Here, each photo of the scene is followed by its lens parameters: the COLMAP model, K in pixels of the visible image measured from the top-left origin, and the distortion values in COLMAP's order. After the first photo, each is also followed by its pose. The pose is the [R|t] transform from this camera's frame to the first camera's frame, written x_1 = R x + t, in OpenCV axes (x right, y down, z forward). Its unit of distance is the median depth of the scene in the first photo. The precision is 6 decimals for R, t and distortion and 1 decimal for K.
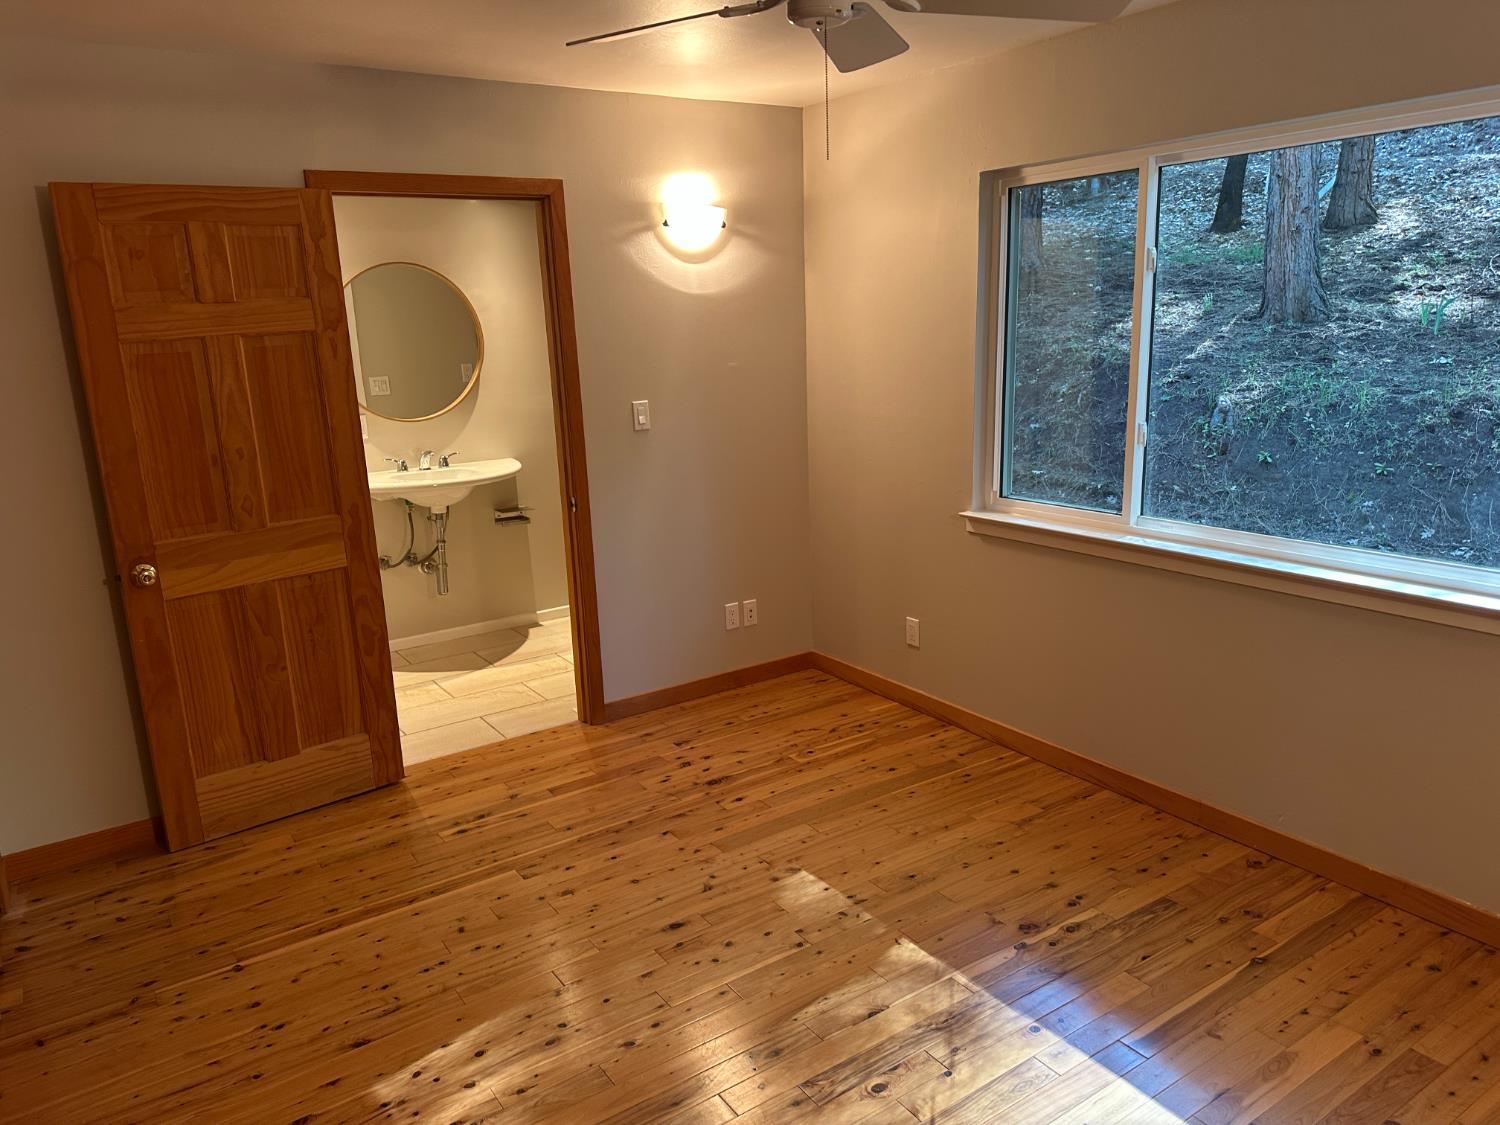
lens RADIAL K [[1053.2, 0, 748.2], [0, 1053.2, 555.0], [0, 0, 1]] dist [0.045933, -0.045776]
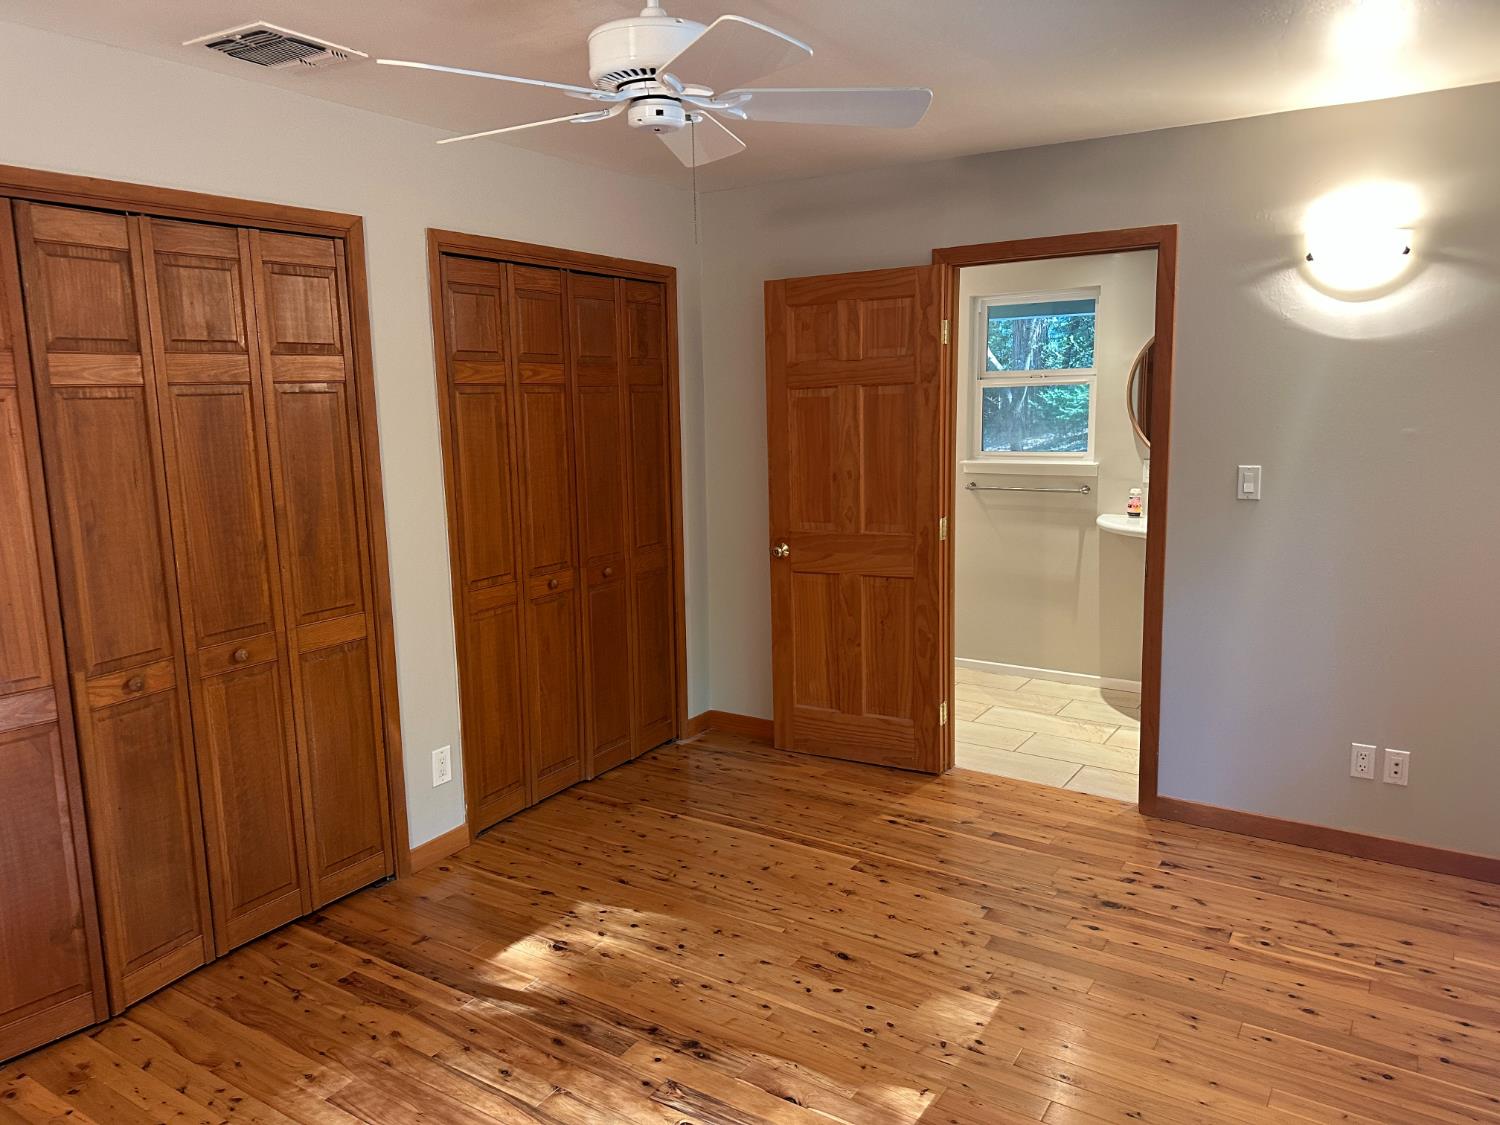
lens RADIAL K [[1050.3, 0, 756.7], [0, 1050.3, 557.1], [0, 0, 1]] dist [0.147466, -0.213475]
pose [[0.390777, 0.176828, -0.903341, 0.621617], [-0.199792, 0.974273, 0.104284, -0.100637], [0.898541, 0.139729, 0.416052, 0.341377]]
